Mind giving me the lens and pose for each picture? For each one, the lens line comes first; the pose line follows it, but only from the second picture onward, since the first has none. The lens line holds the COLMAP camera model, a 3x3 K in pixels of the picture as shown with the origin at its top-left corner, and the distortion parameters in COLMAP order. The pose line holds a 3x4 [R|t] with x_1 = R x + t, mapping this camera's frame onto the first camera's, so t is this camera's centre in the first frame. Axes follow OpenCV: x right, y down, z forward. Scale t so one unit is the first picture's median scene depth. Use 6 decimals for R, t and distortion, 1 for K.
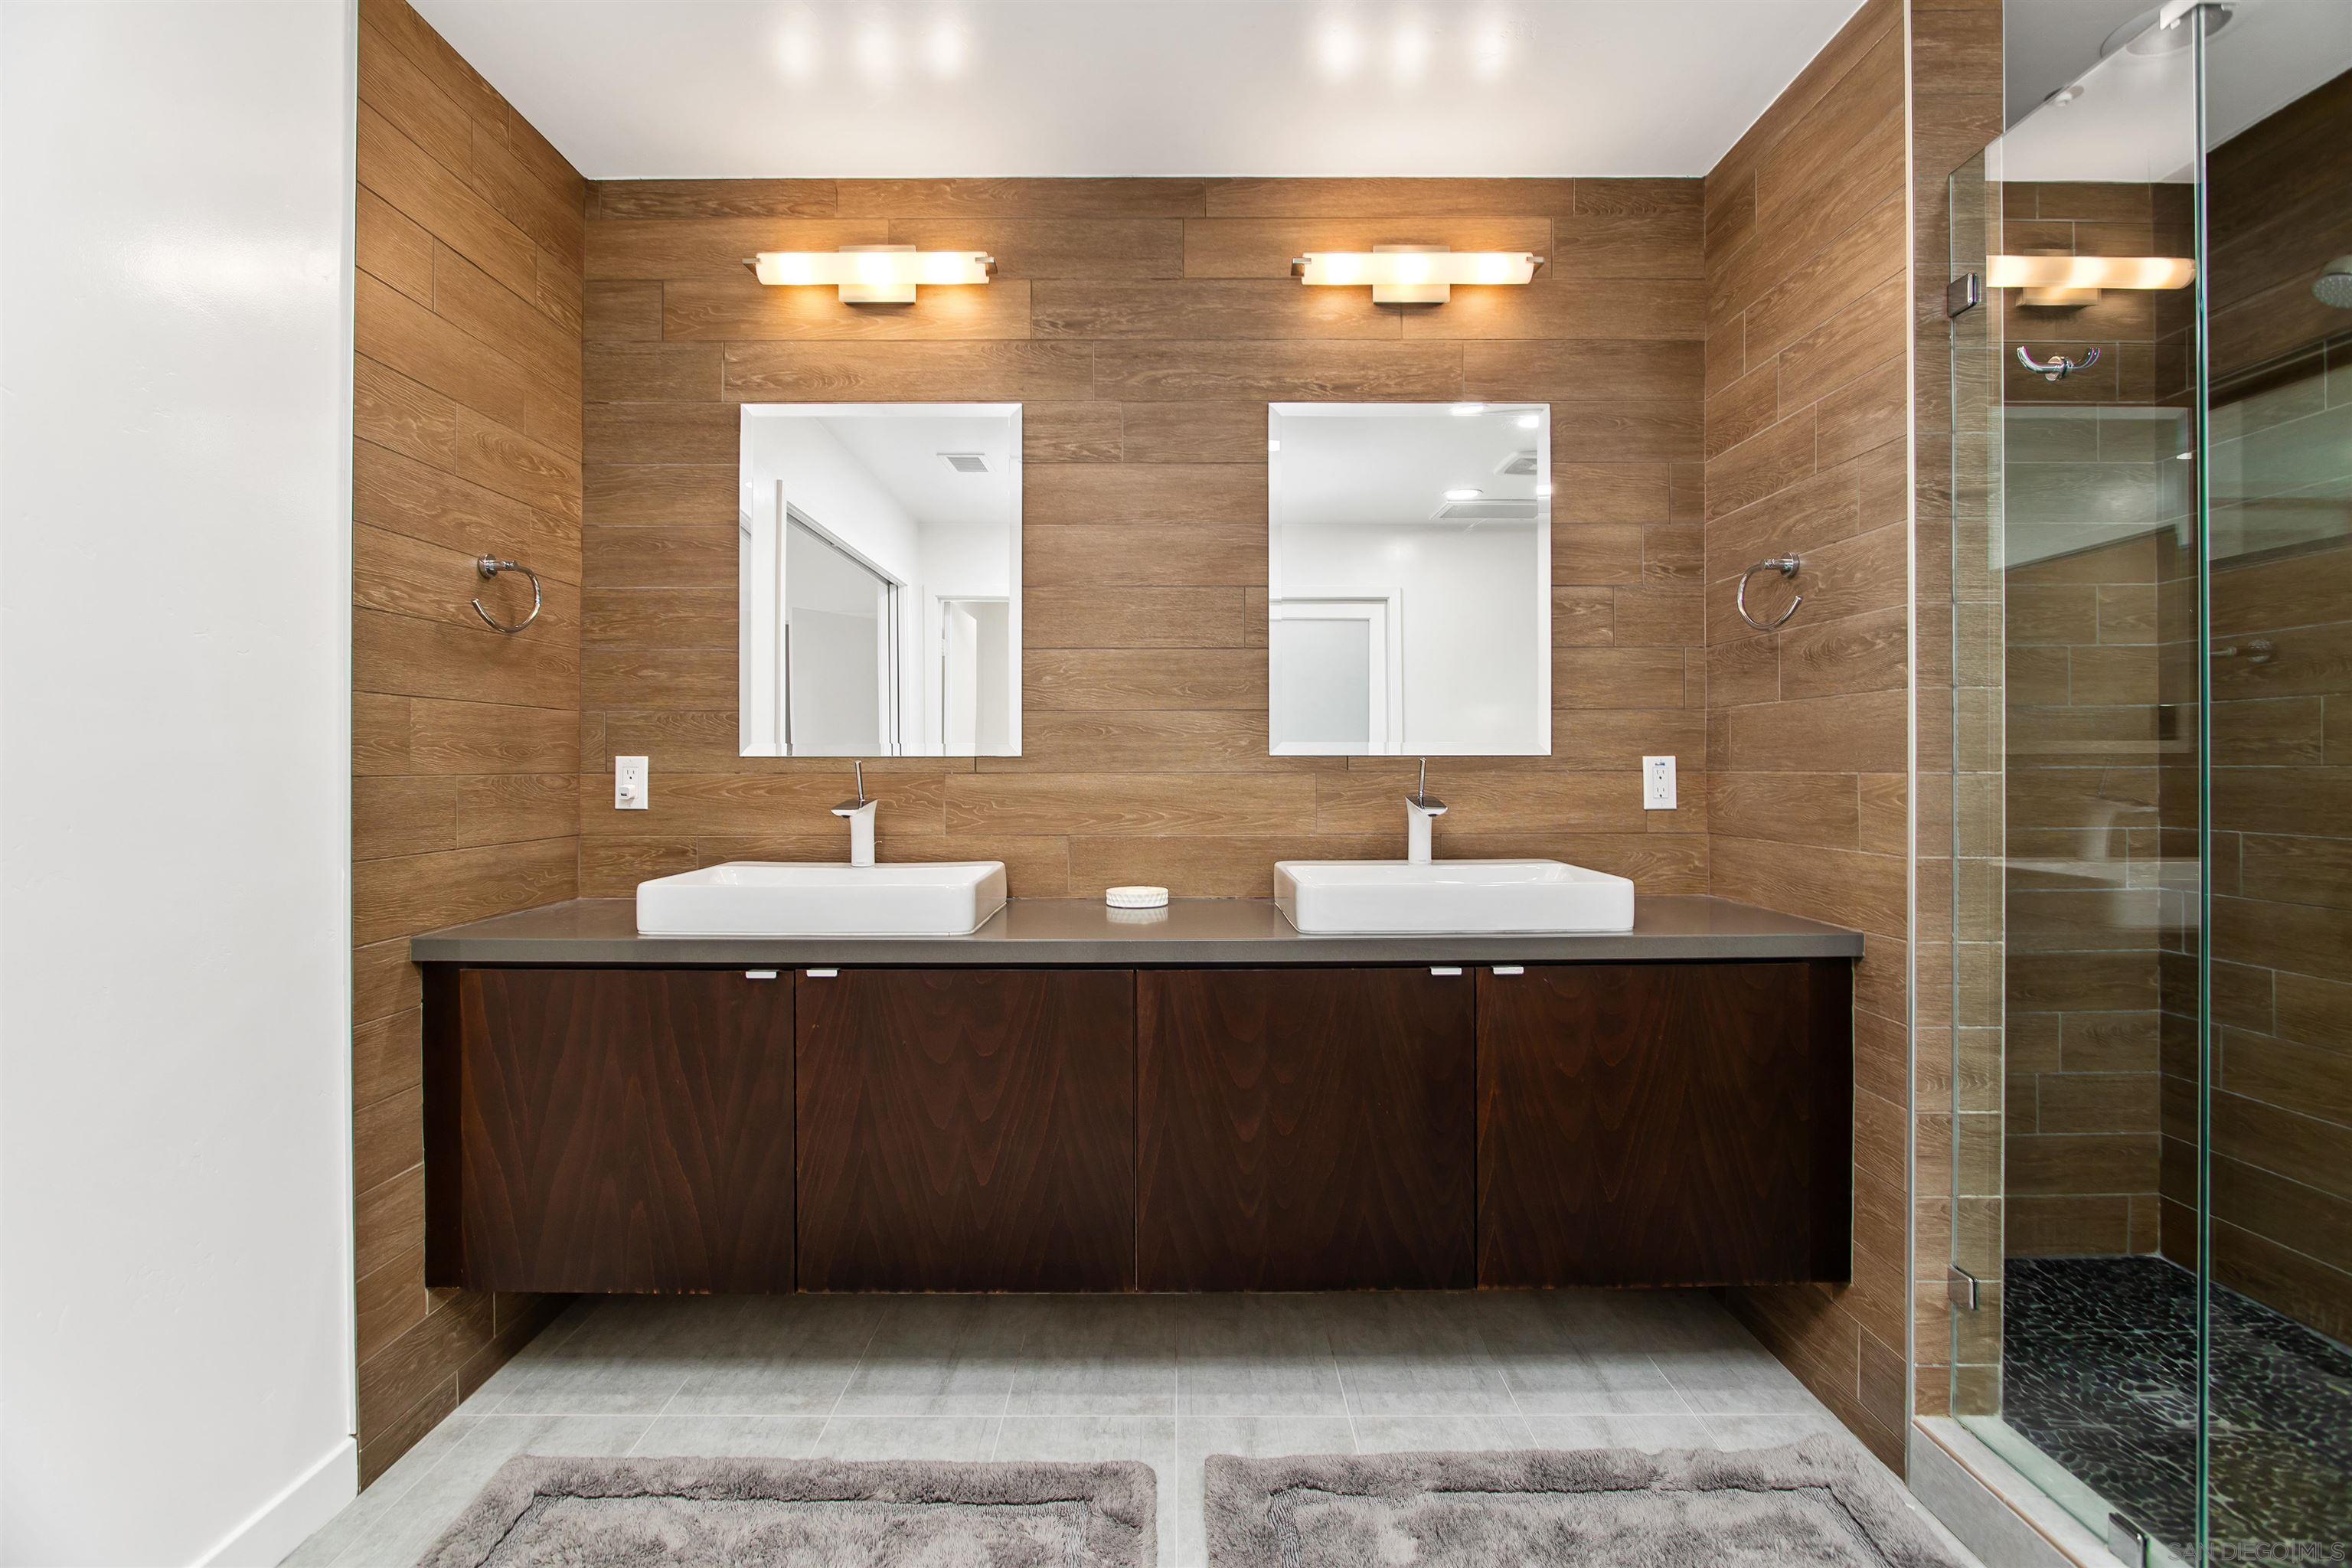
lens RADIAL K [[1142.1, 0, 1182.5], [0, 1142.1, 764.8], [0, 0, 1]] dist [-0.025430, 0.008793]
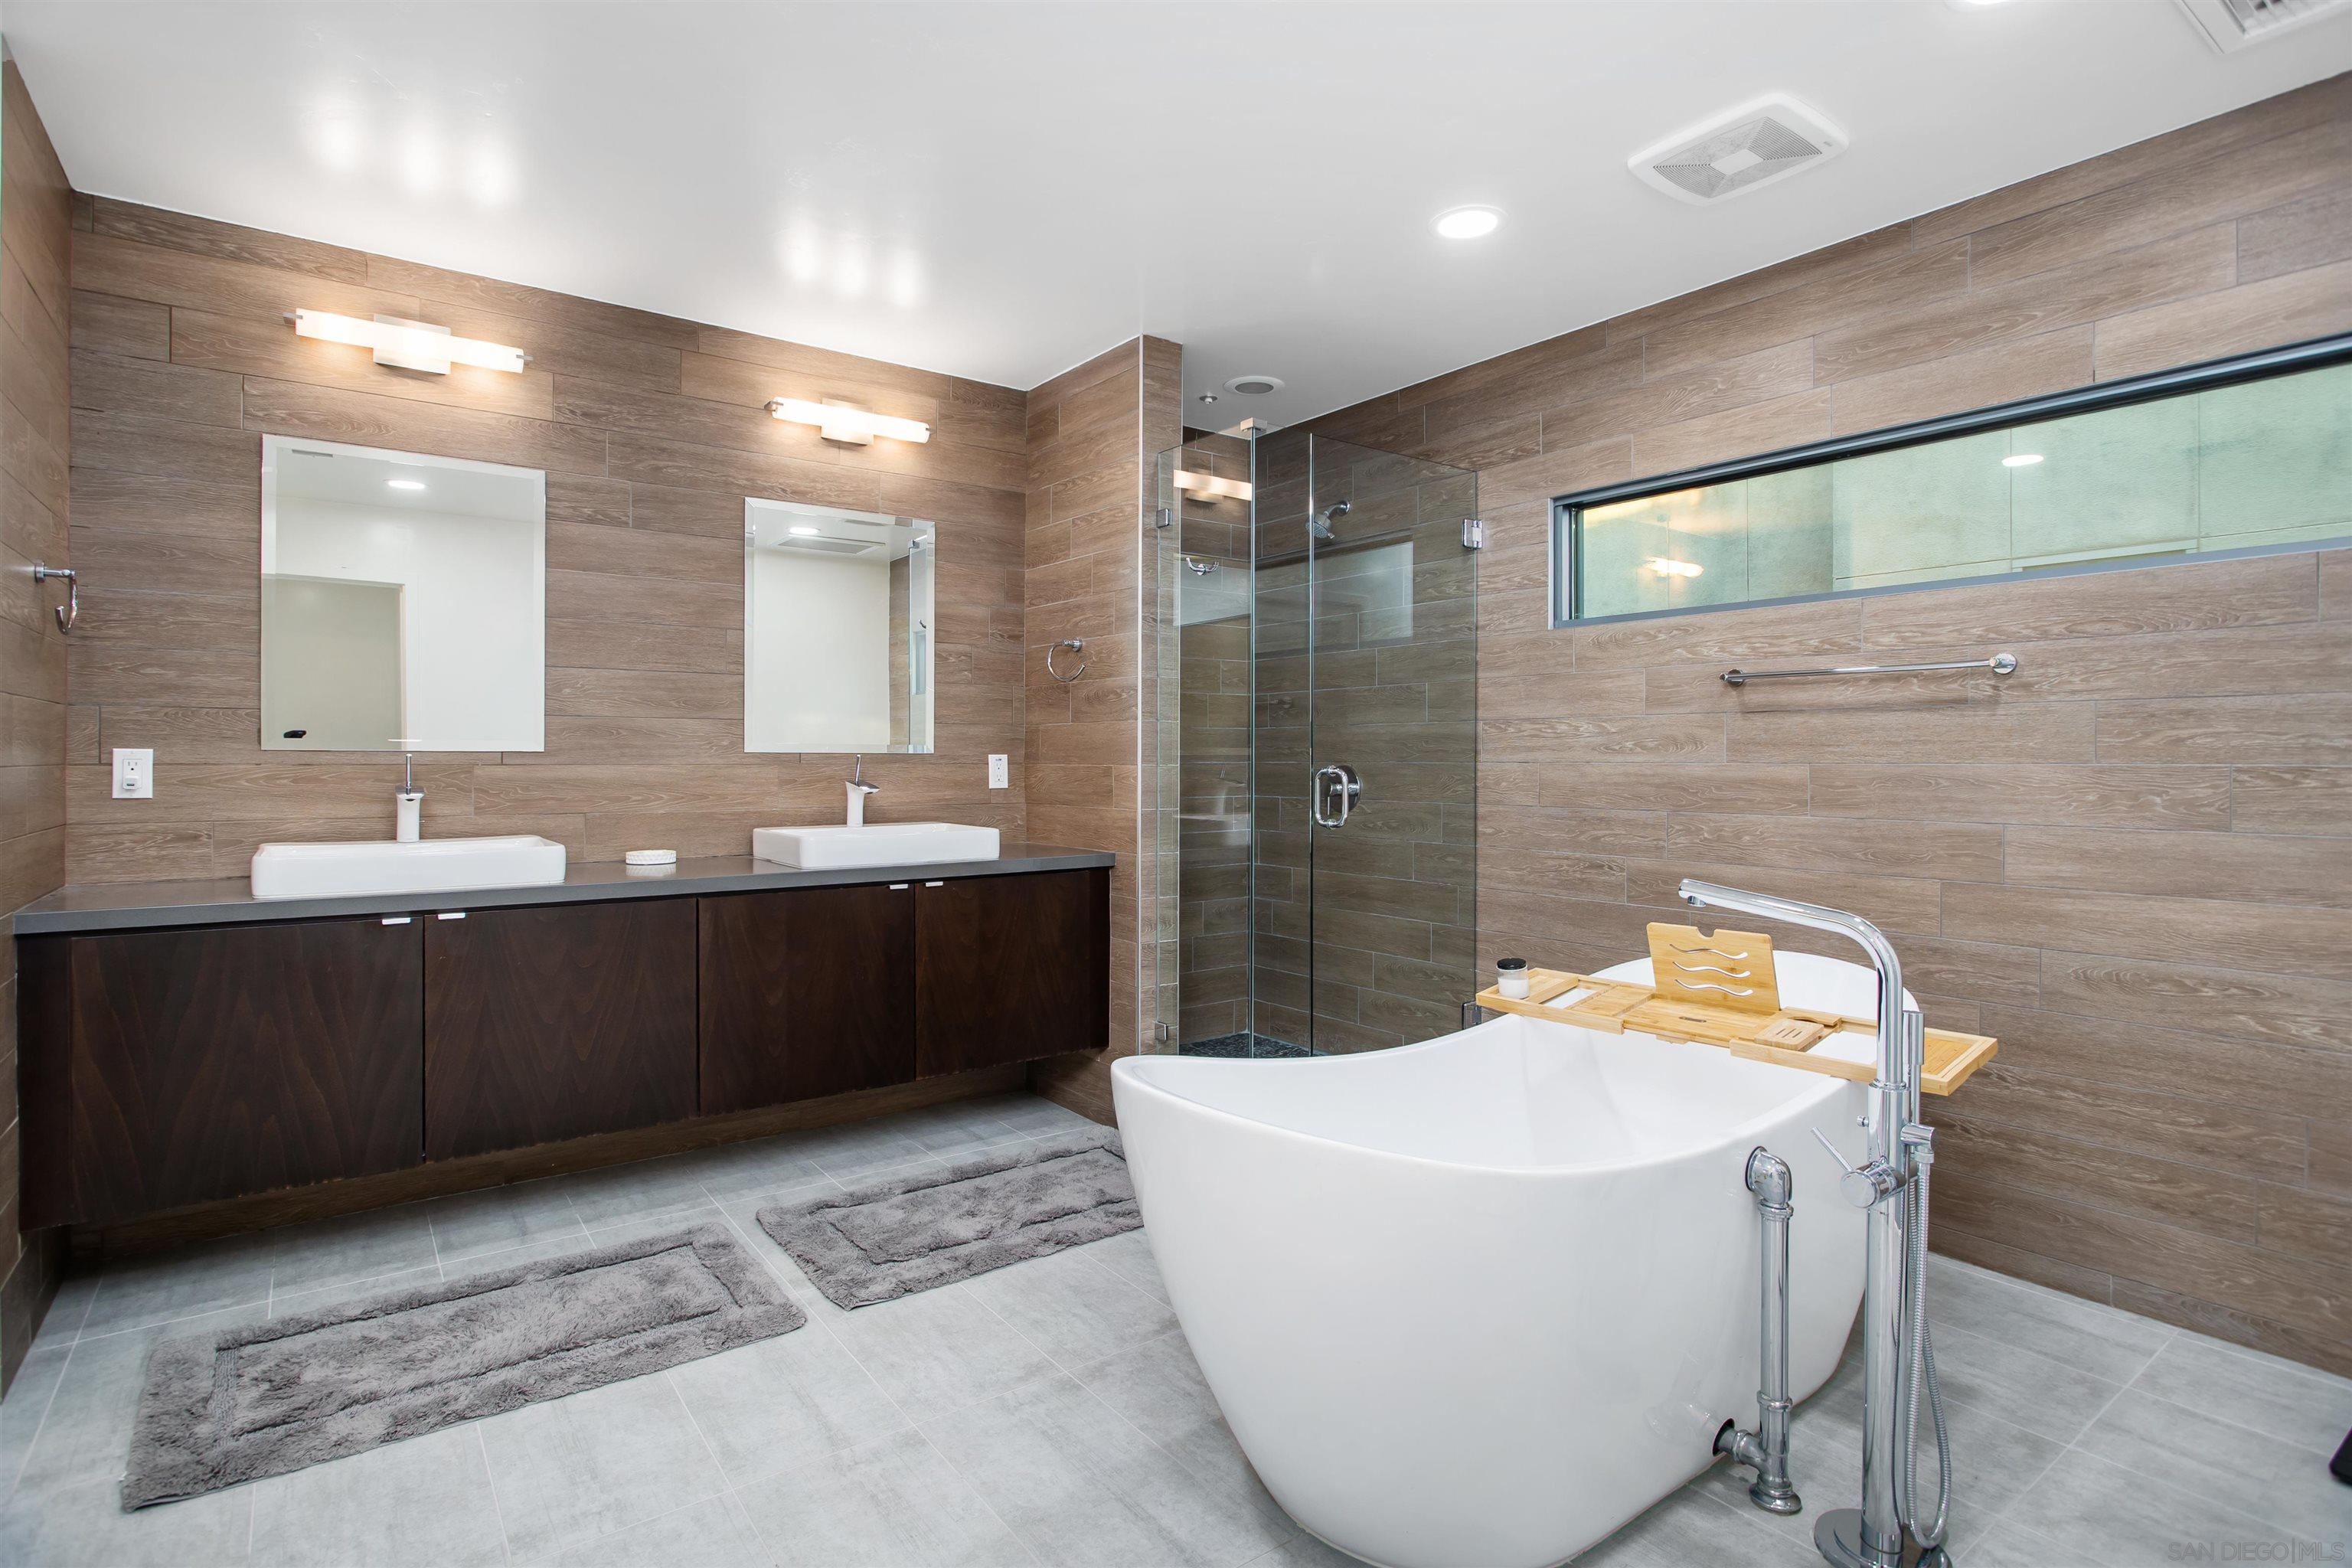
lens RADIAL K [[1156.7, 0, 1139.0], [0, 1156.7, 765.7], [0, 0, 1]] dist [-0.025442, 0.000453]
pose [[0.824509, 0.000951, 0.565849, -0.334007], [-0.004433, 0.999979, 0.004779, -0.000789], [-0.565832, -0.006449, 0.824495, -0.441193]]
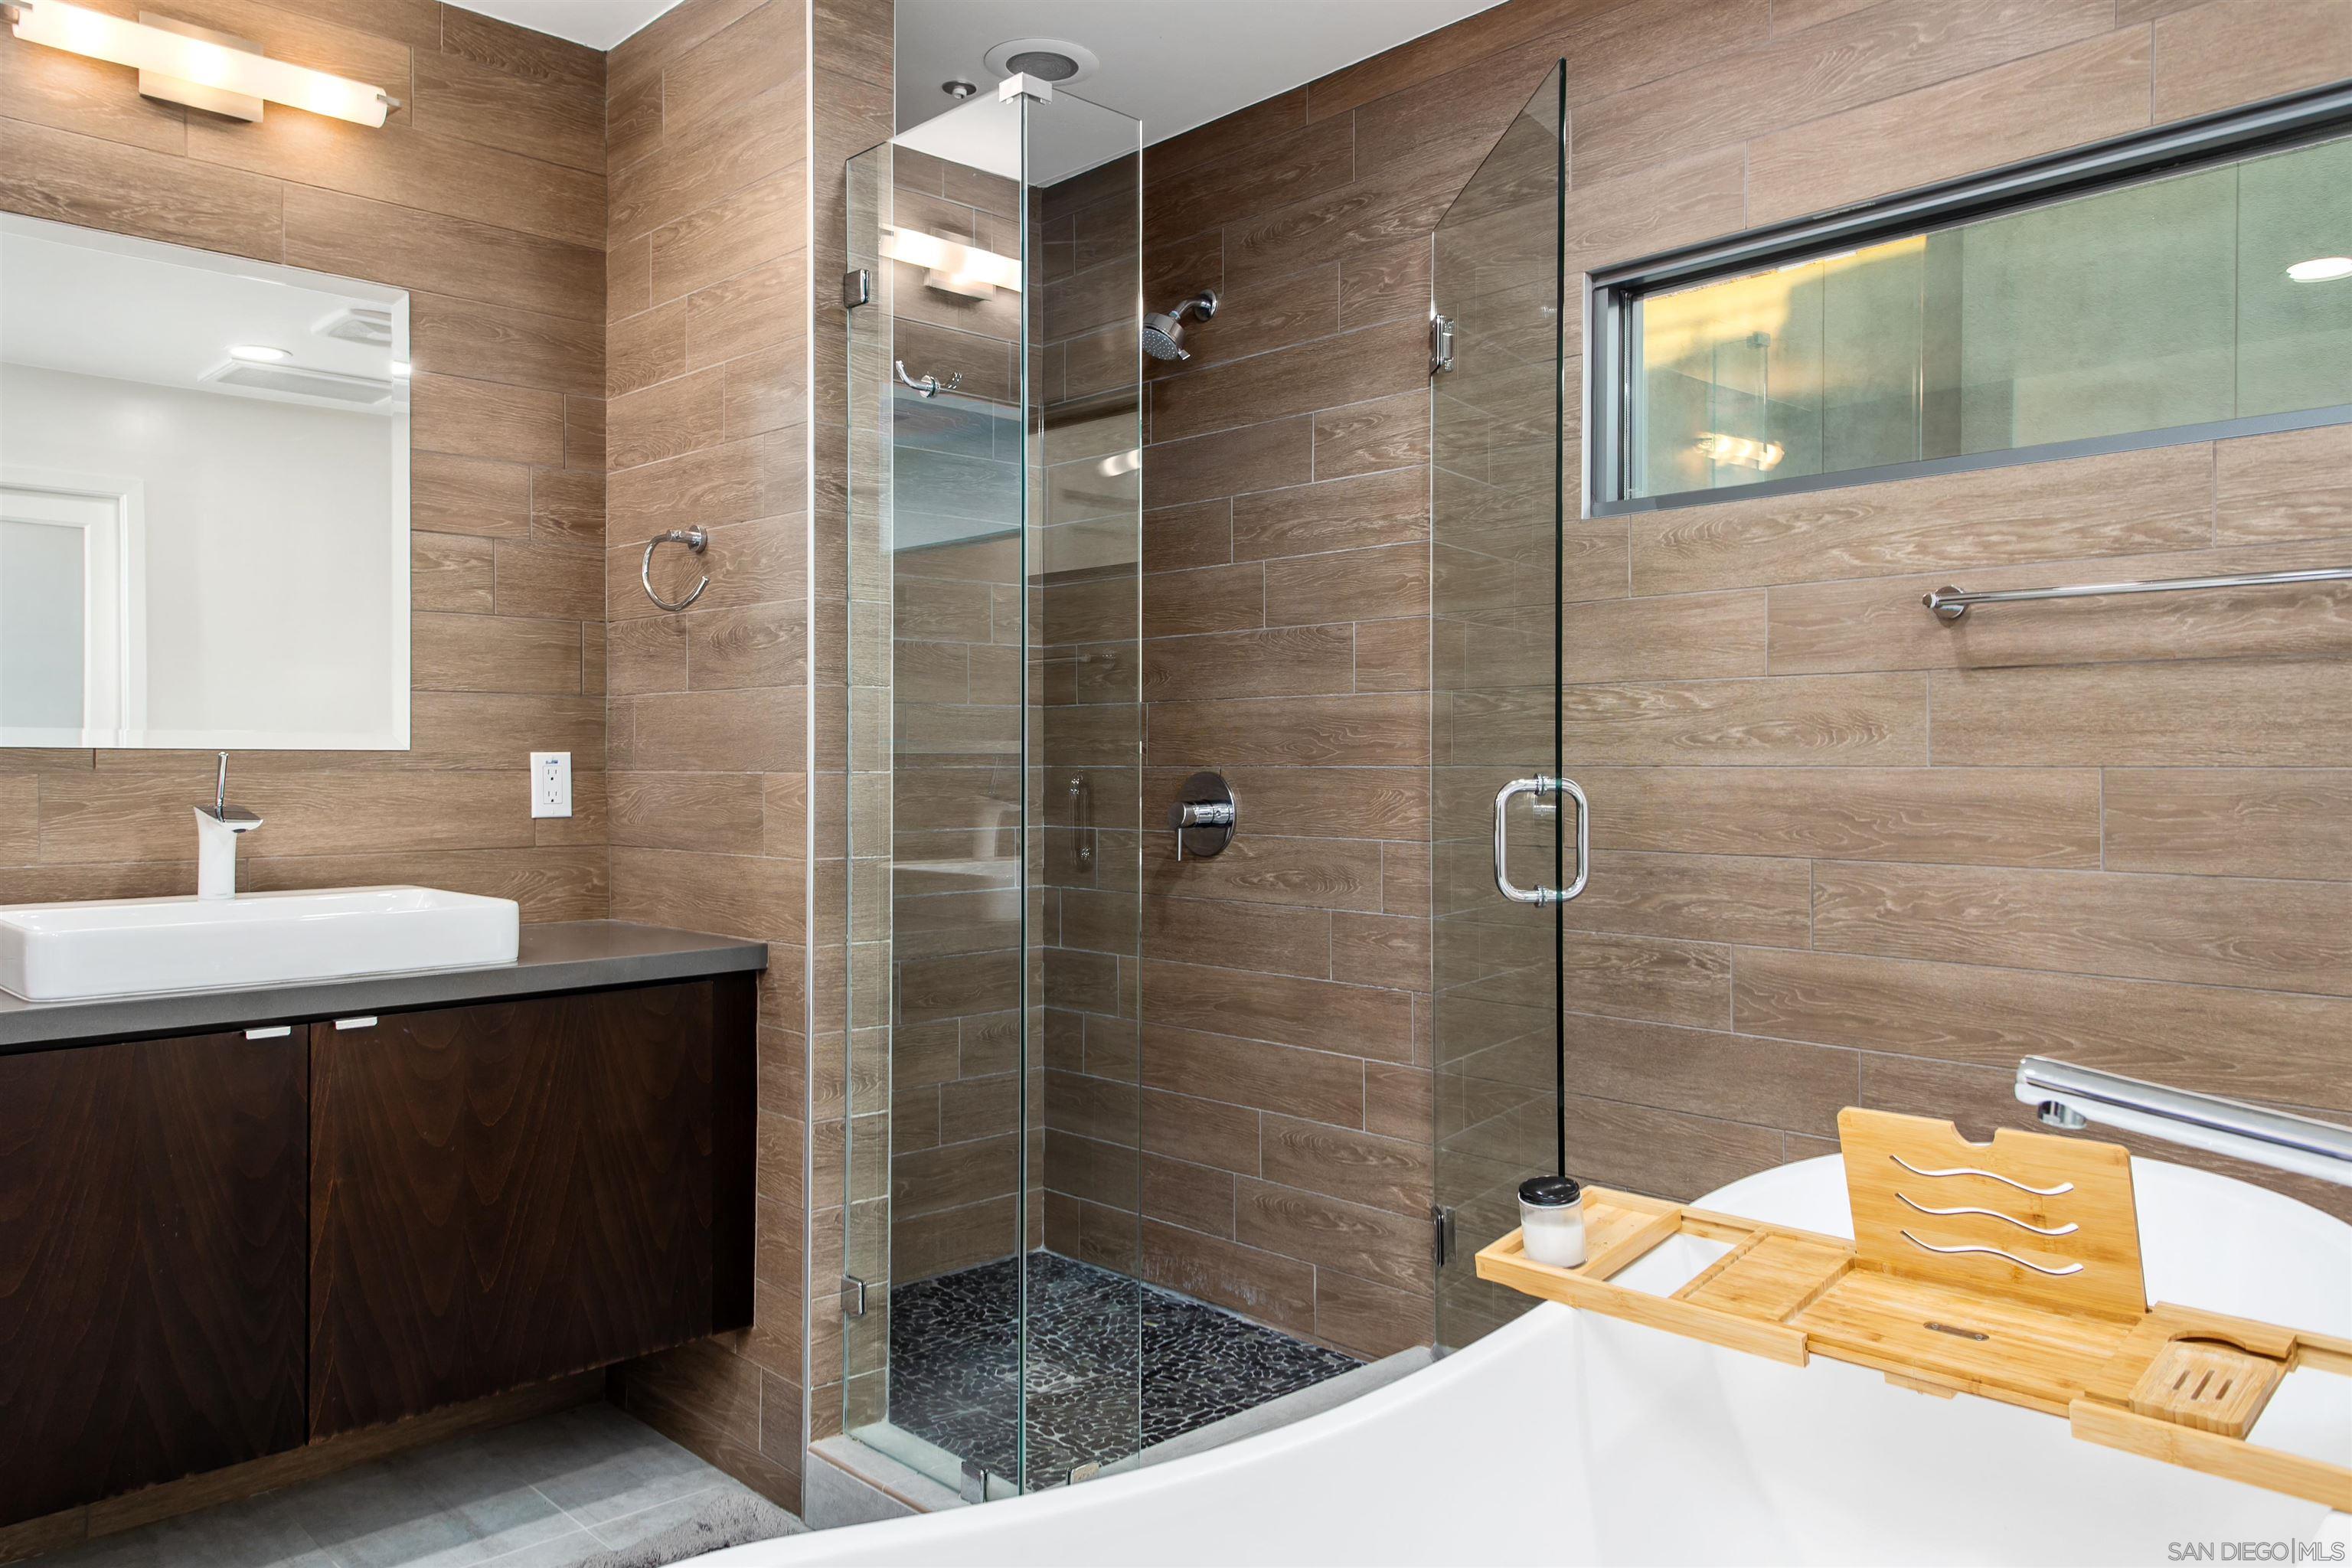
lens RADIAL K [[1663.2, 0, 1153.3], [0, 1663.2, 762.5], [0, 0, 1]] dist [0.075220, -0.059157]
pose [[0.739149, 0.003224, 0.673534, -0.074594], [-0.003495, 0.999993, -0.000952, -0.000627], [-0.673533, -0.001651, 0.739156, -0.187709]]
